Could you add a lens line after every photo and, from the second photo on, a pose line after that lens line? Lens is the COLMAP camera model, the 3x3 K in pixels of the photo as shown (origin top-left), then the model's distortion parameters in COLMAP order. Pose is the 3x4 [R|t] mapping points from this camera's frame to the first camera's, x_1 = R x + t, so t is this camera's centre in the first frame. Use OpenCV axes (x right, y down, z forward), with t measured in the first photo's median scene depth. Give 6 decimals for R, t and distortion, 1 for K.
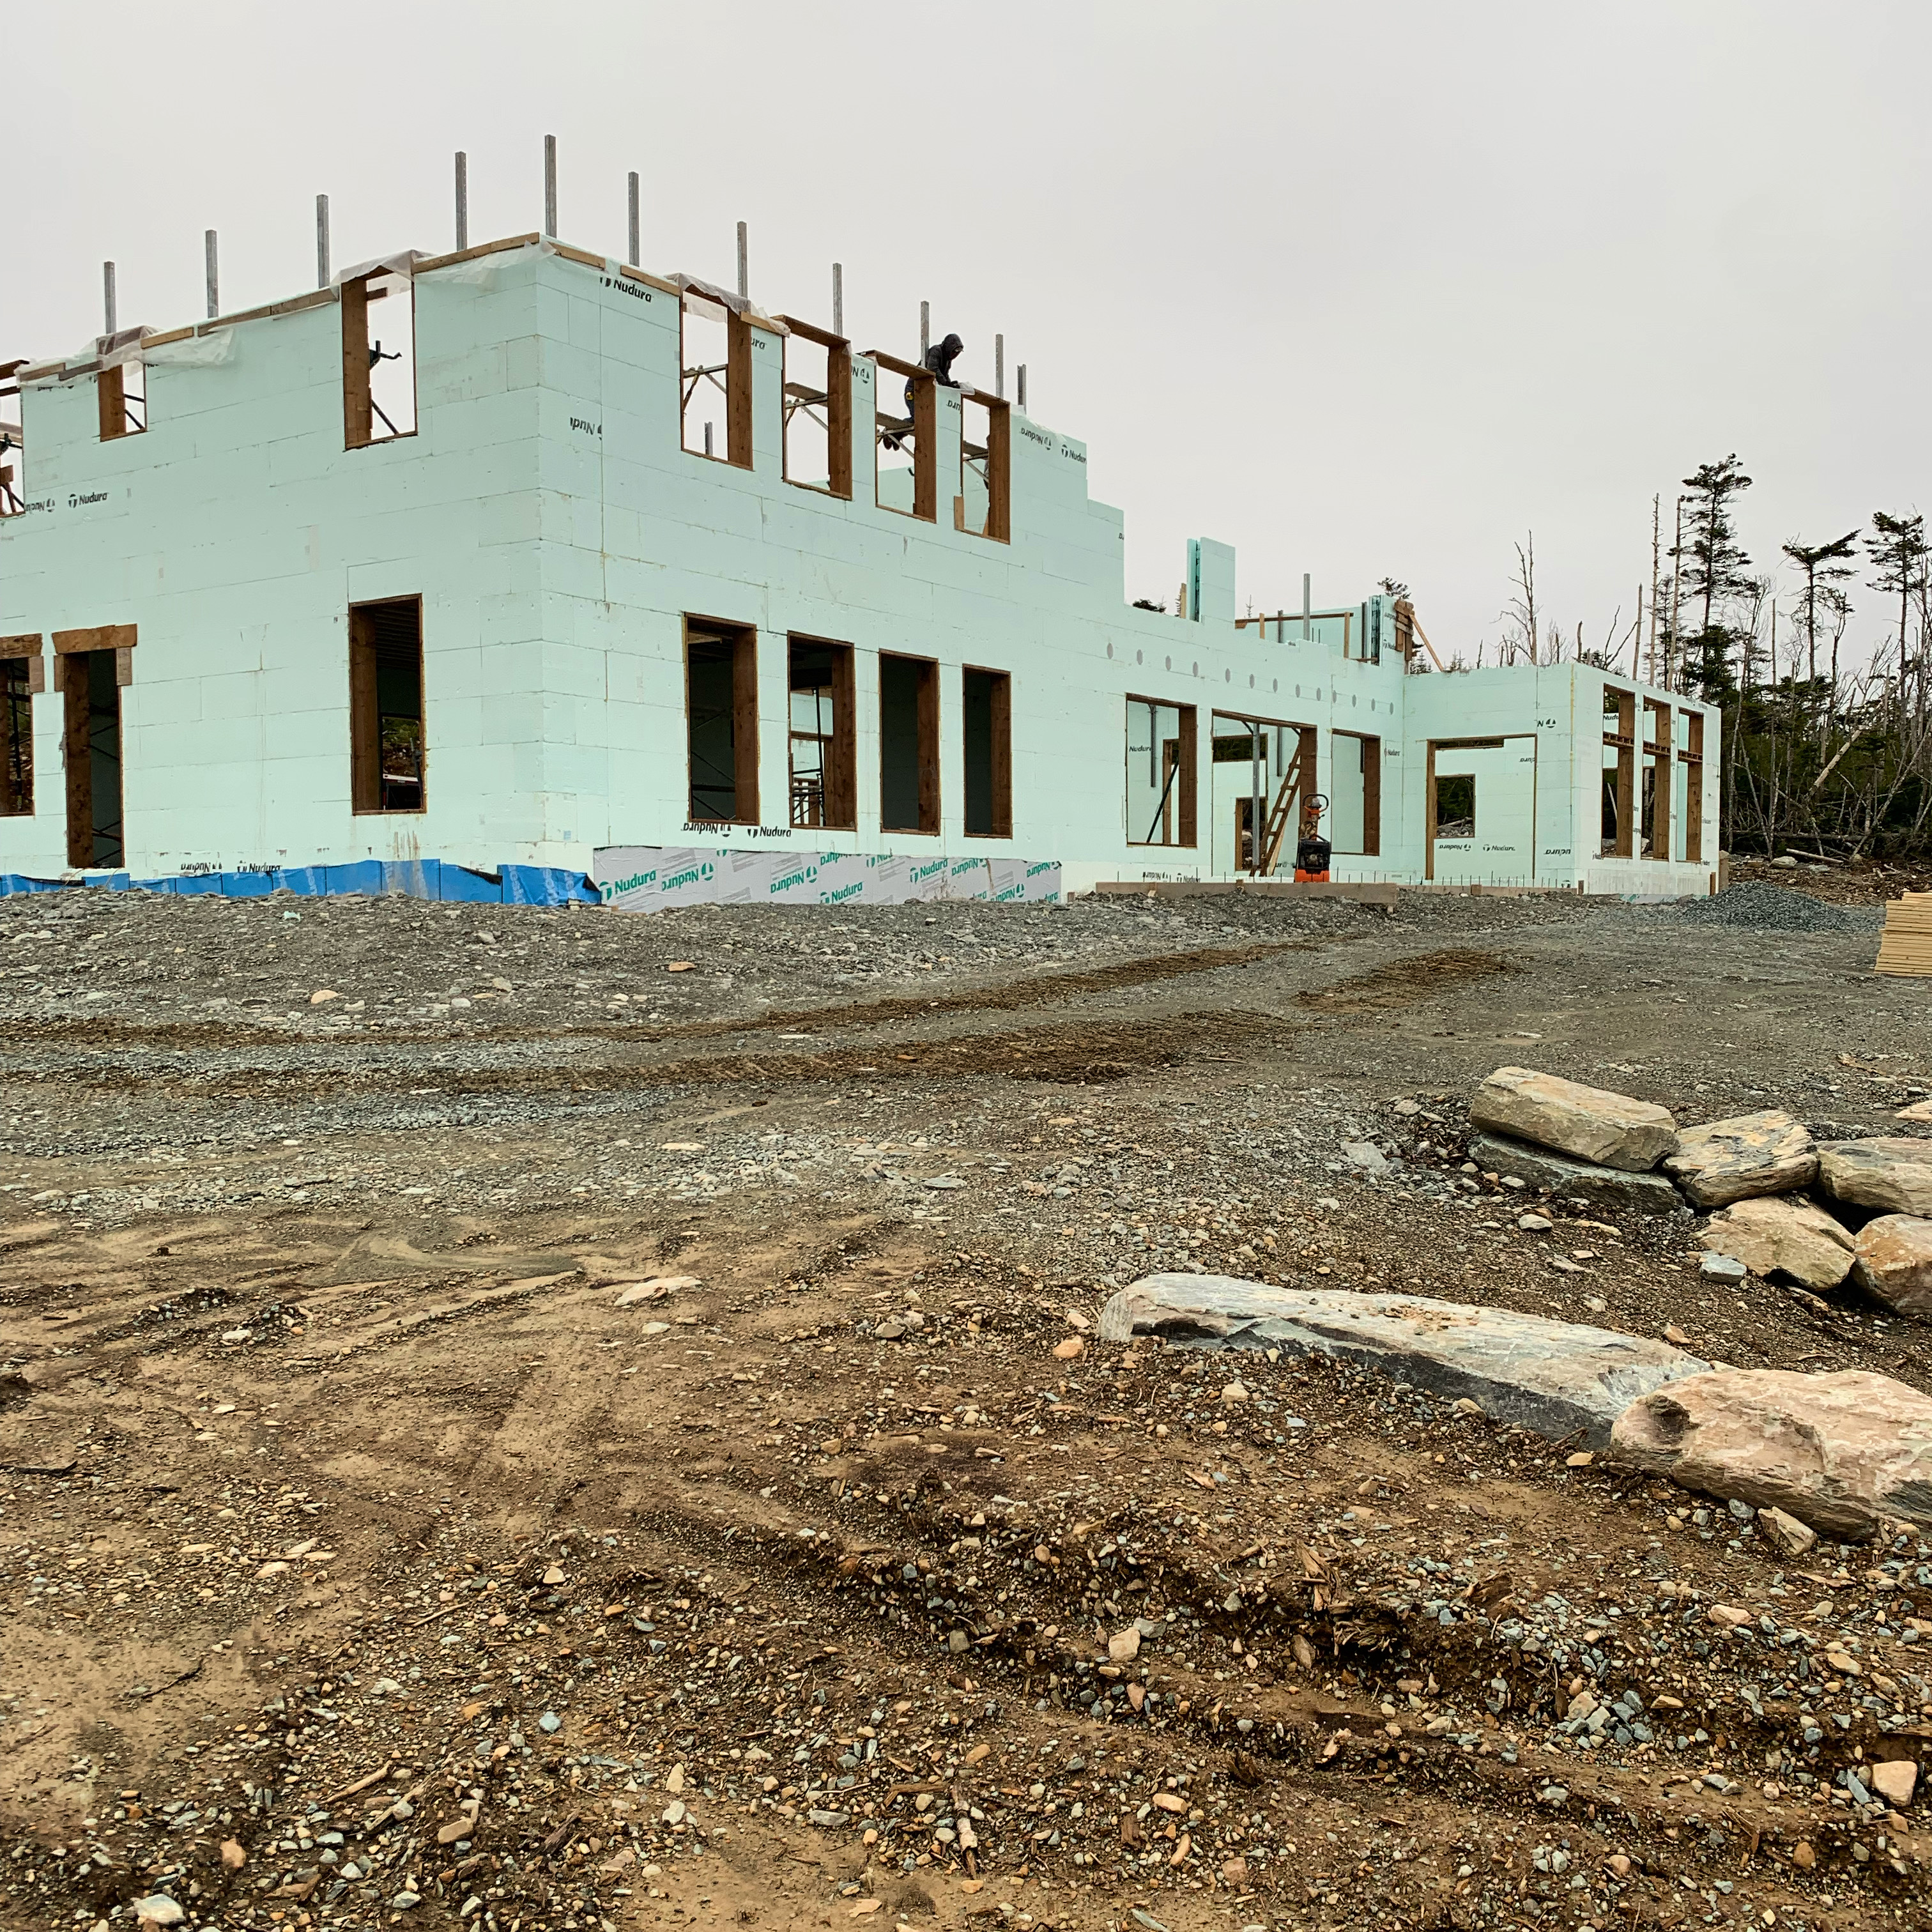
lens RADIAL K [[1858.8, 0, 966.0], [0, 1858.8, 966.0], [0, 0, 1]] dist [0.000676, 0.000323]
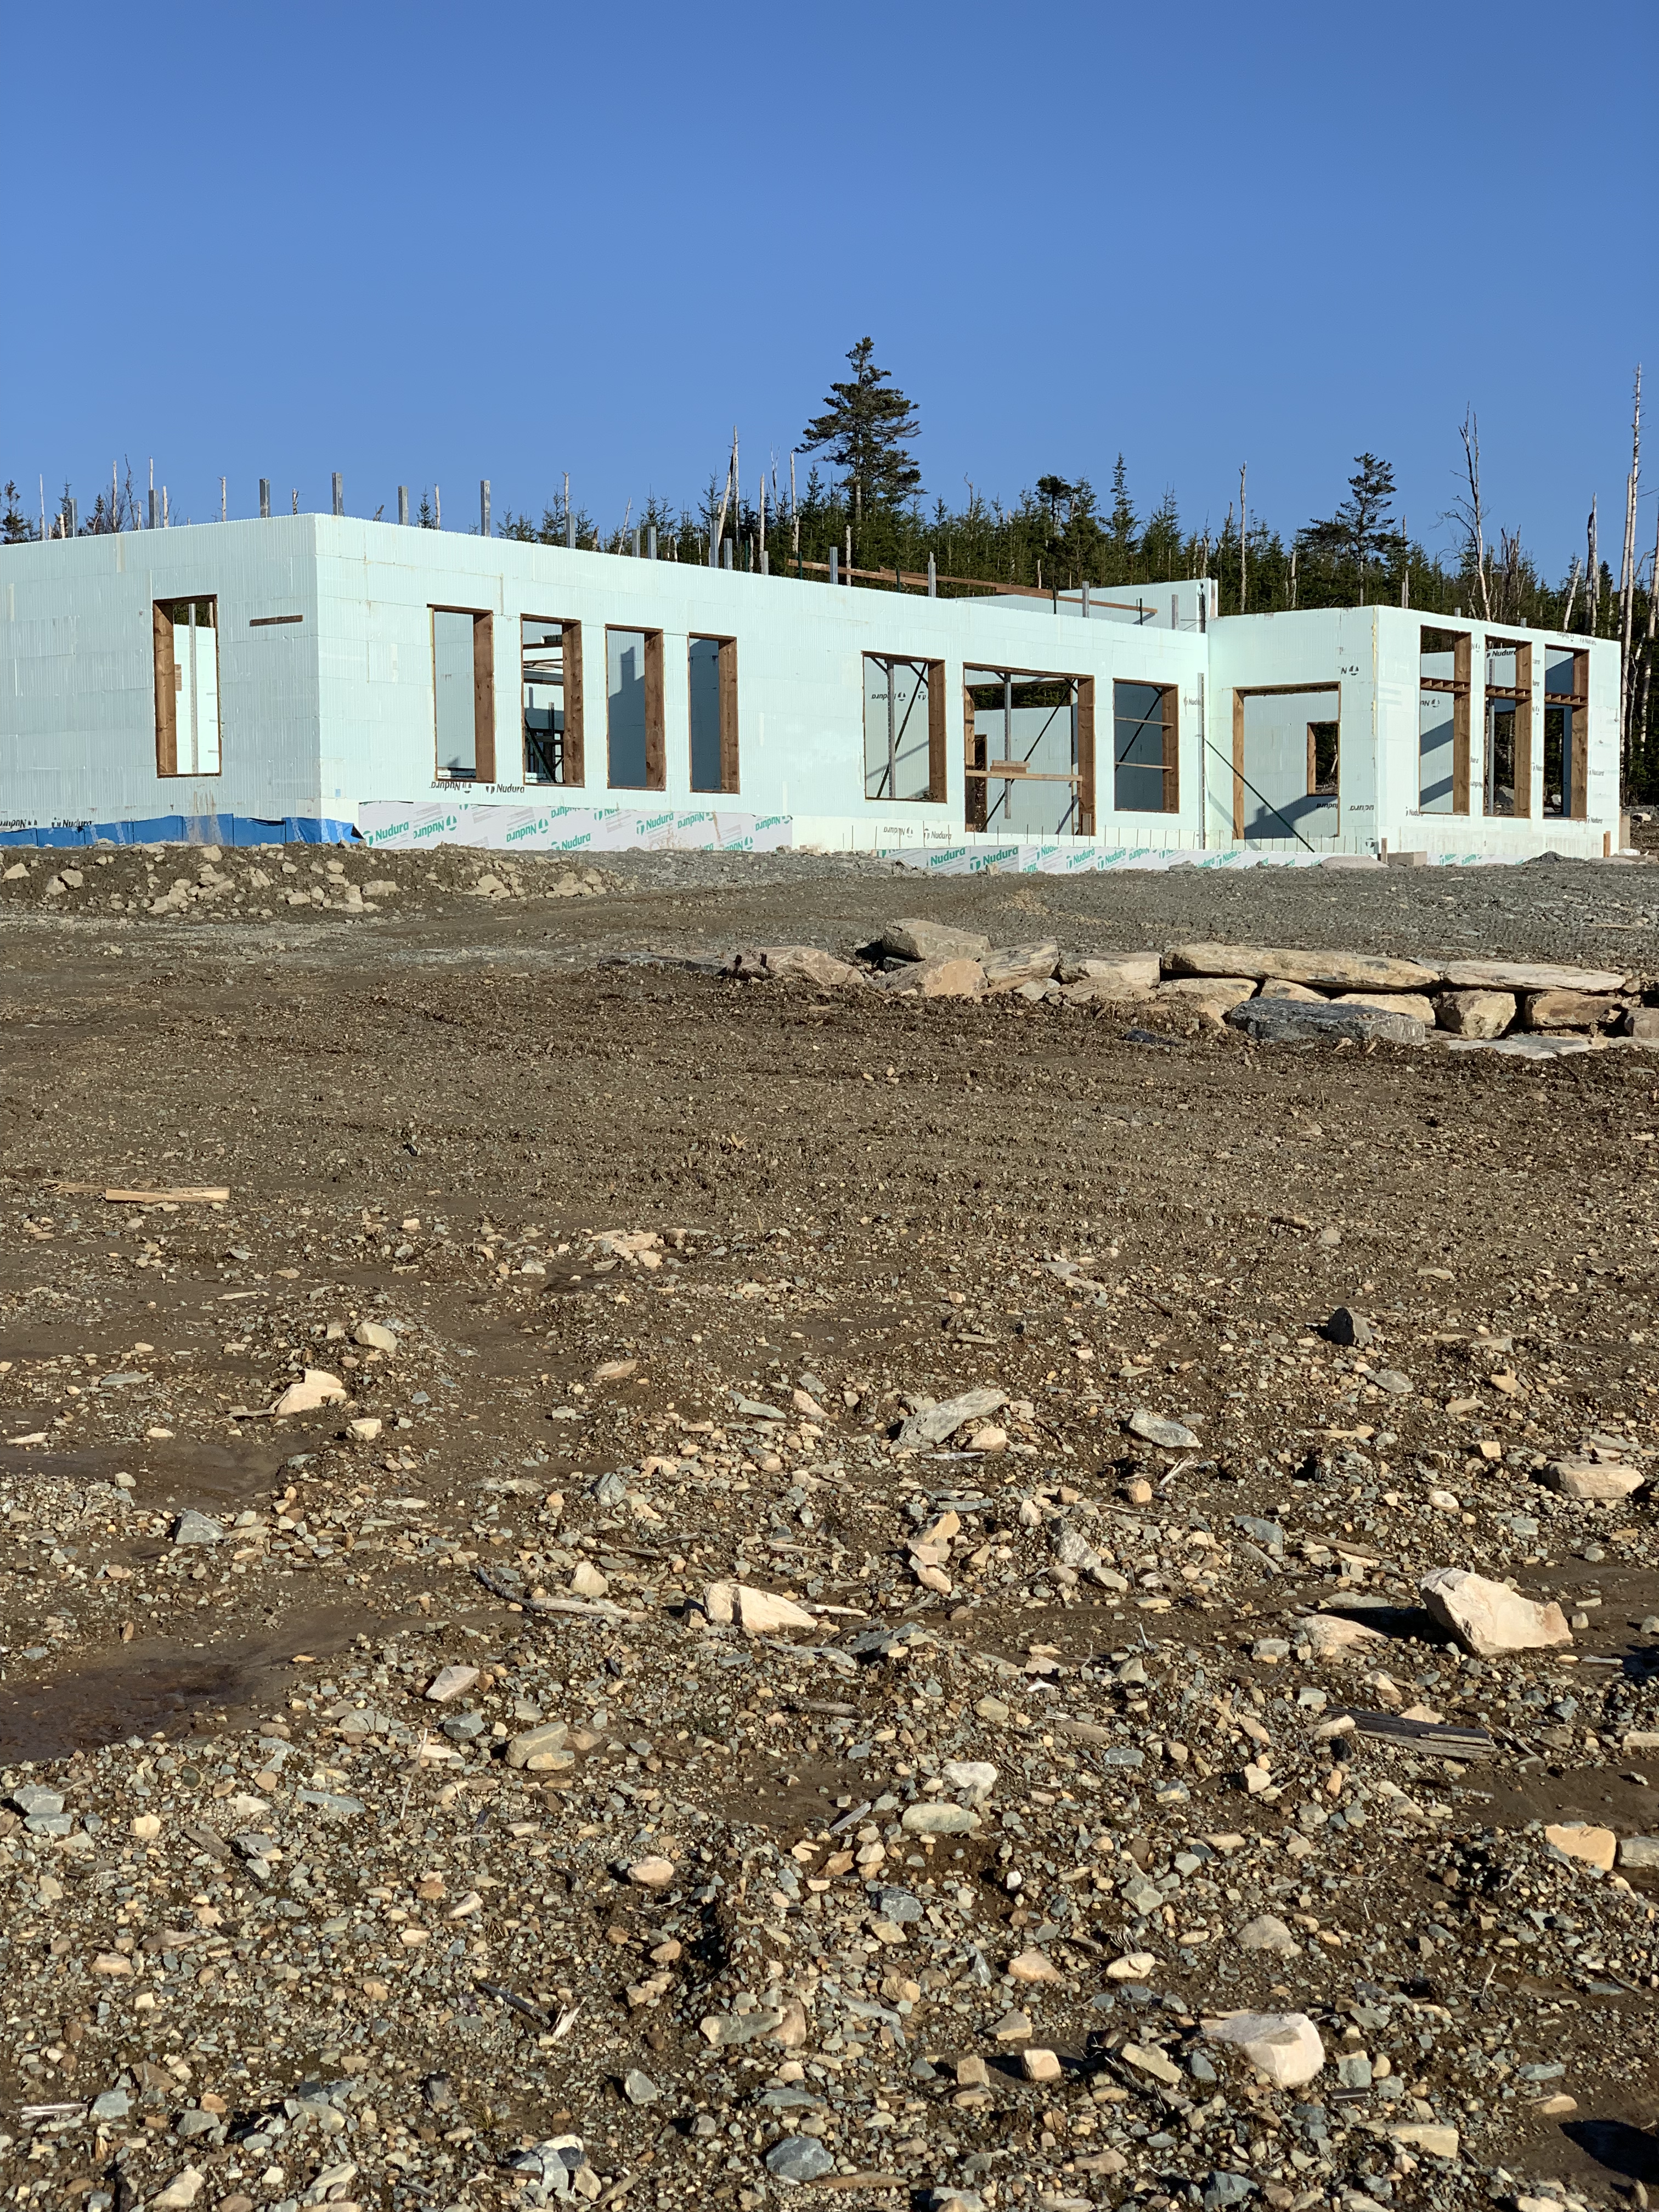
lens RADIAL K [[3361.1, 0, 829.5], [0, 3361.1, 1106.0], [0, 0, 1]] dist [-0.113205, -0.011445]
pose [[0.999396, -0.006992, -0.034051, 0.139864], [0.007583, 0.999822, 0.017273, 0.076614], [0.033925, -0.017521, 0.999271, -0.914359]]
